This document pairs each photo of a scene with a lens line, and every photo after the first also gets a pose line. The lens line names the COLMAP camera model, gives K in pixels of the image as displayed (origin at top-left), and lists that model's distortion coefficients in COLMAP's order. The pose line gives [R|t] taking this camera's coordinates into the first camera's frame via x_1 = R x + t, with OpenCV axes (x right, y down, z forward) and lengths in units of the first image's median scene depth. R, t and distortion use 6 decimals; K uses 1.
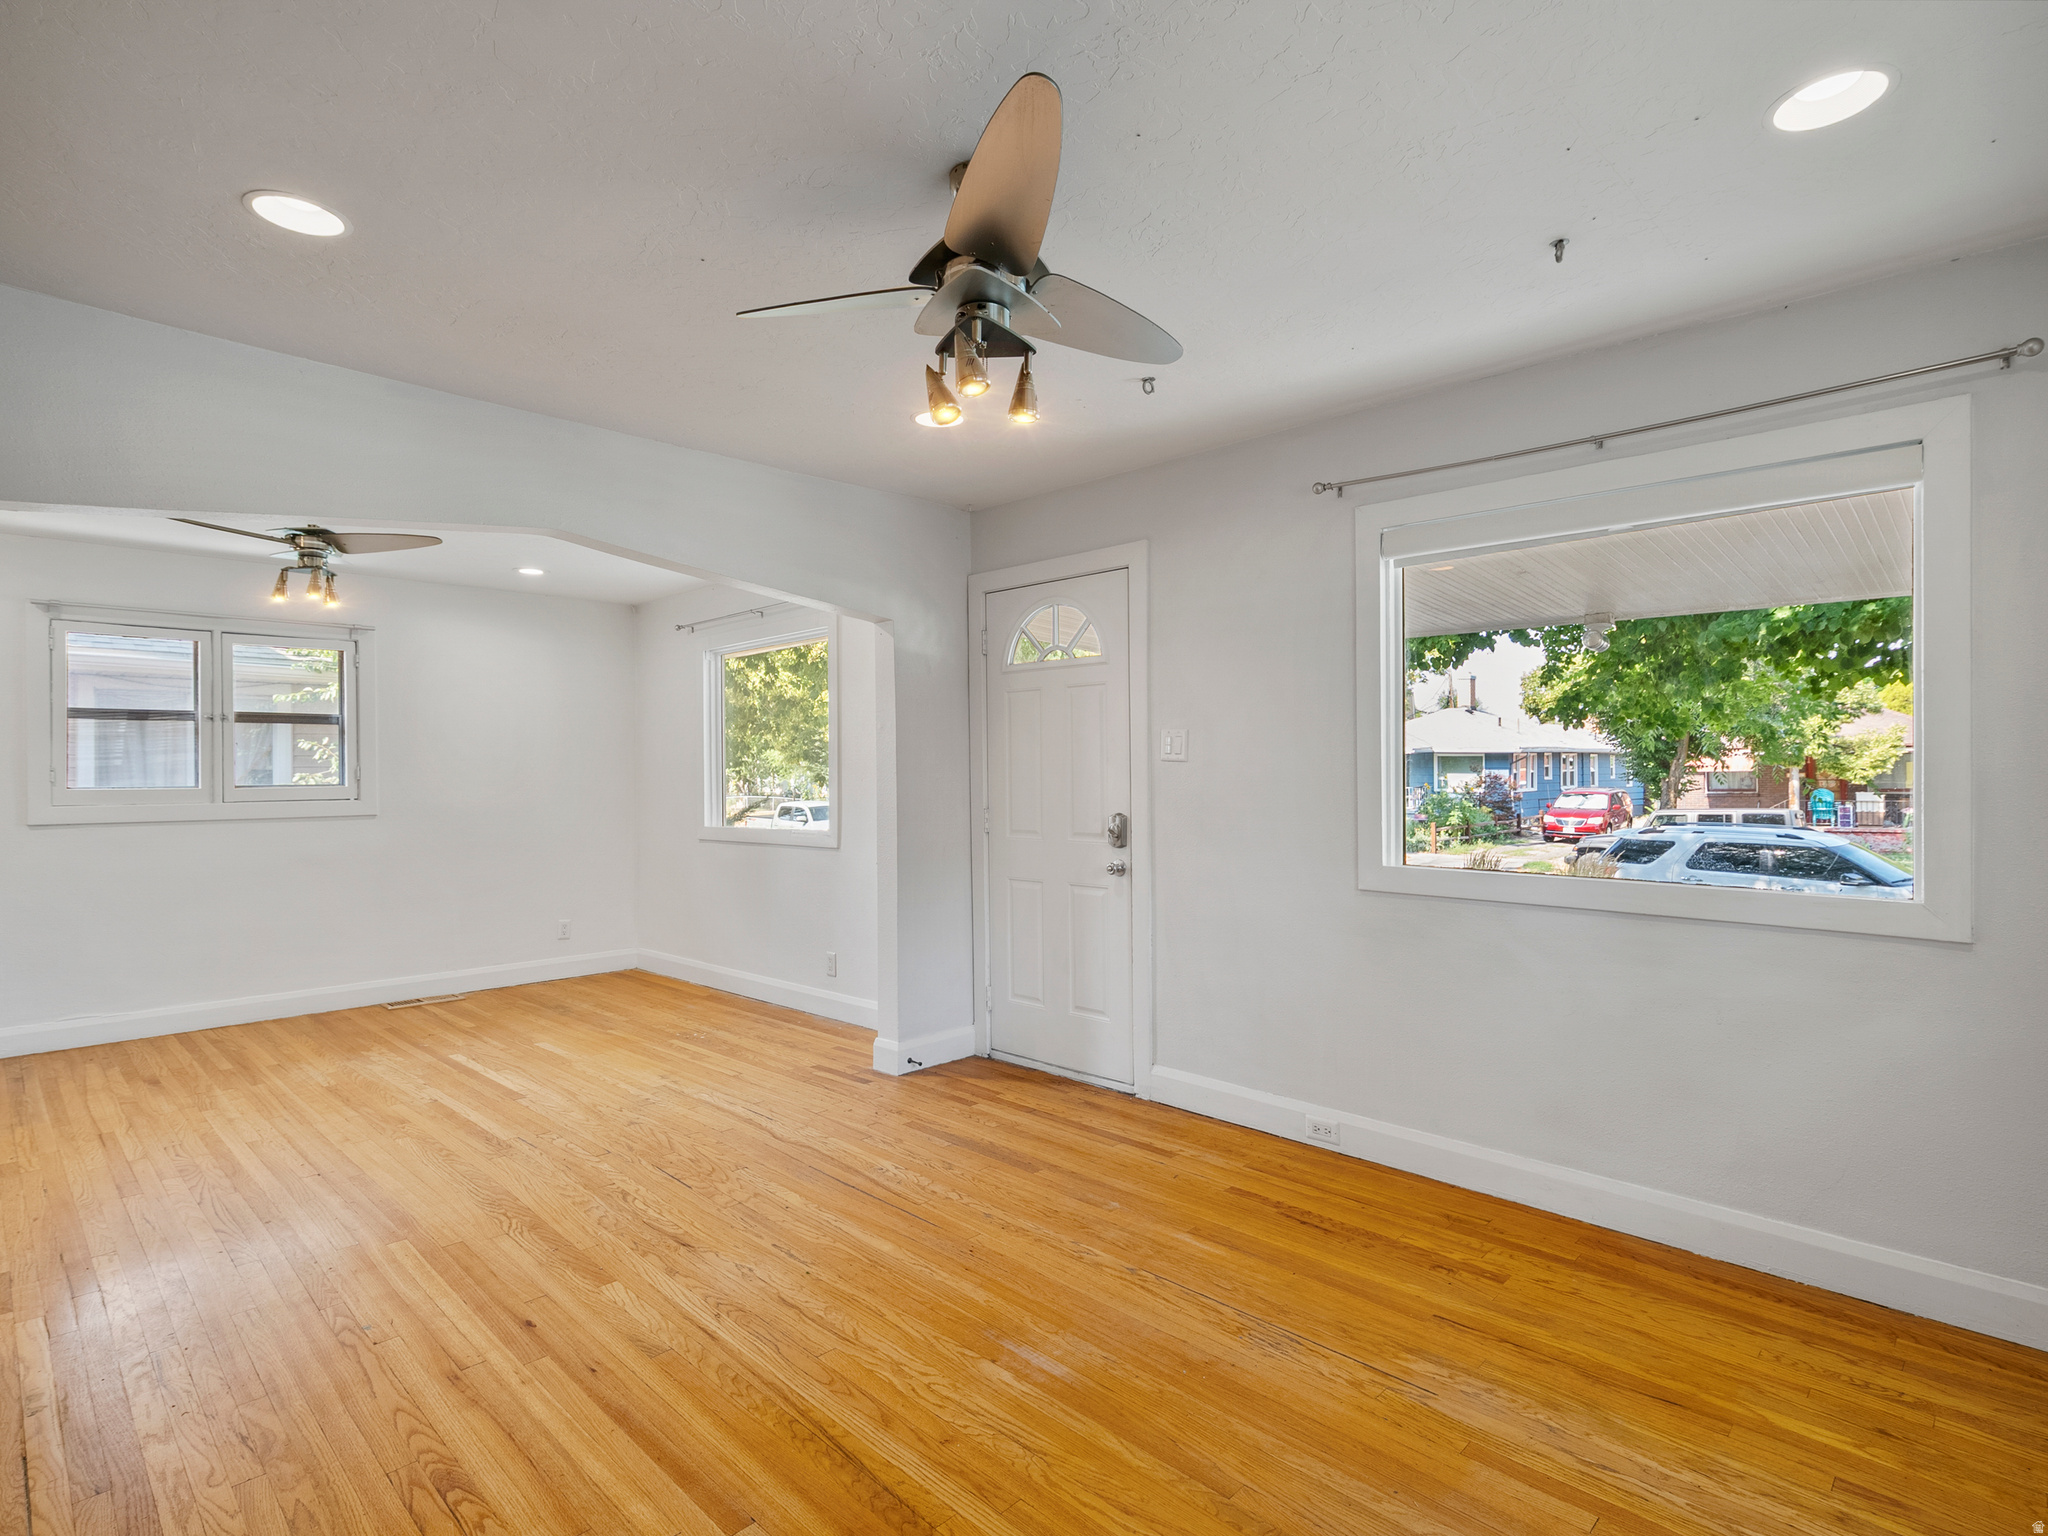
lens RADIAL K [[1049.8, 0, 1030.1], [0, 1049.8, 779.7], [0, 0, 1]] dist [0.006677, -0.000188]
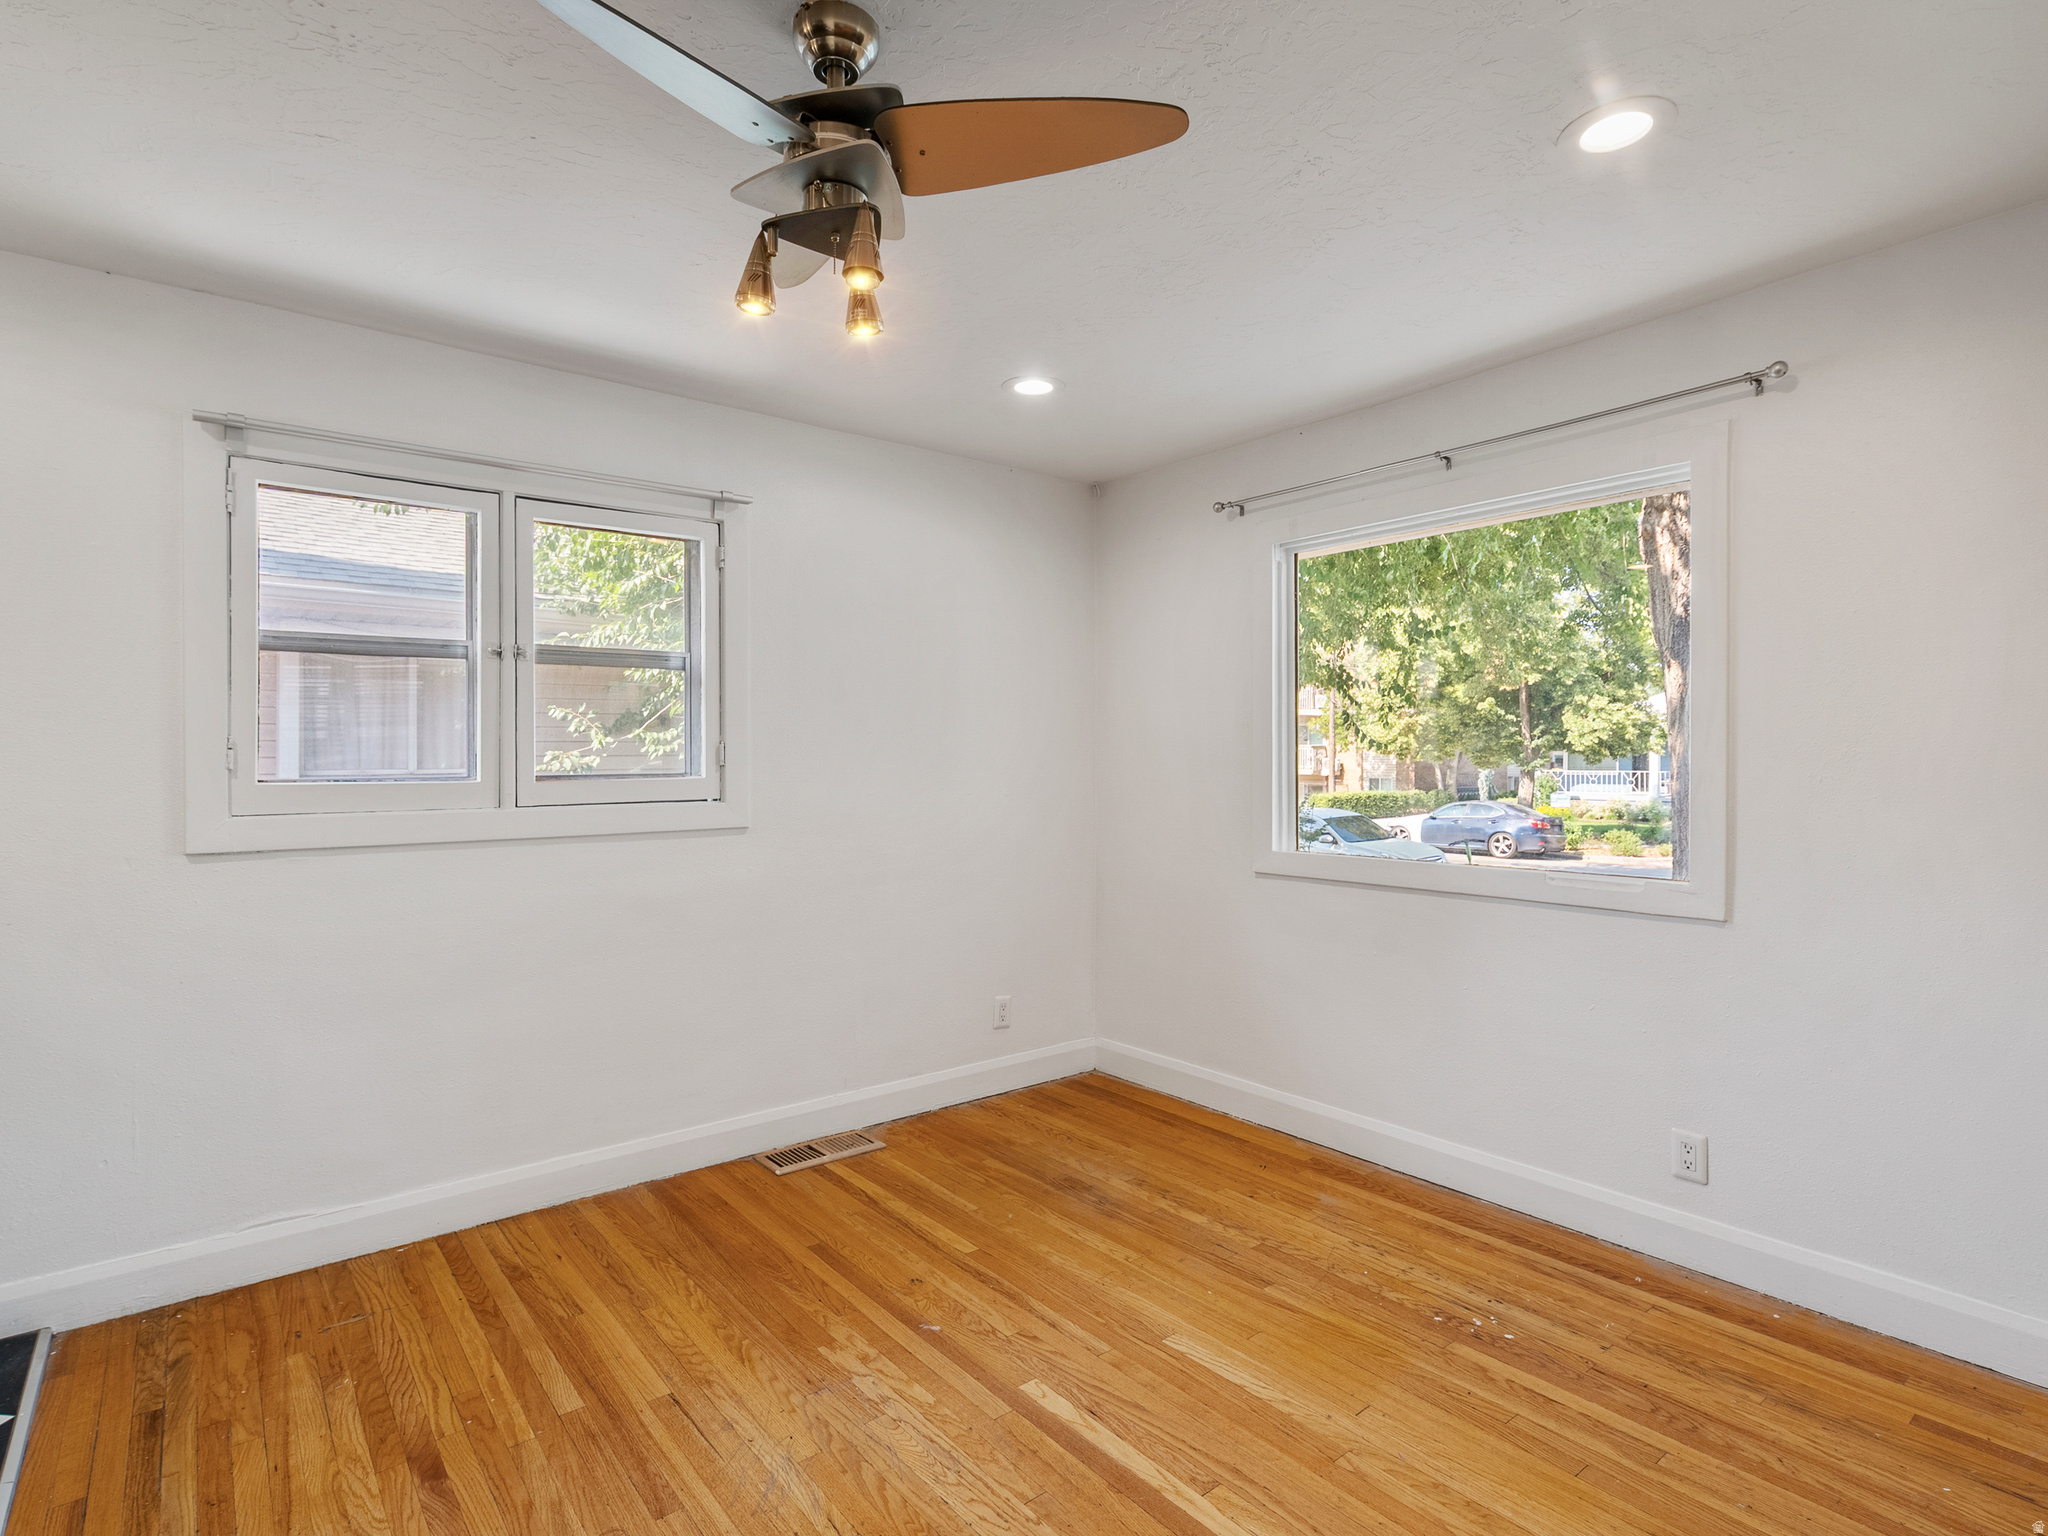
lens RADIAL K [[1049.8, 0, 1018.3], [0, 1049.8, 758.8], [0, 0, 1]] dist [0.006677, -0.000188]
pose [[0.993321, 0.004714, -0.115284, -0.448894], [-0.004437, 0.999987, 0.002660, -0.007117], [0.115295, -0.002130, 0.993329, 0.493376]]
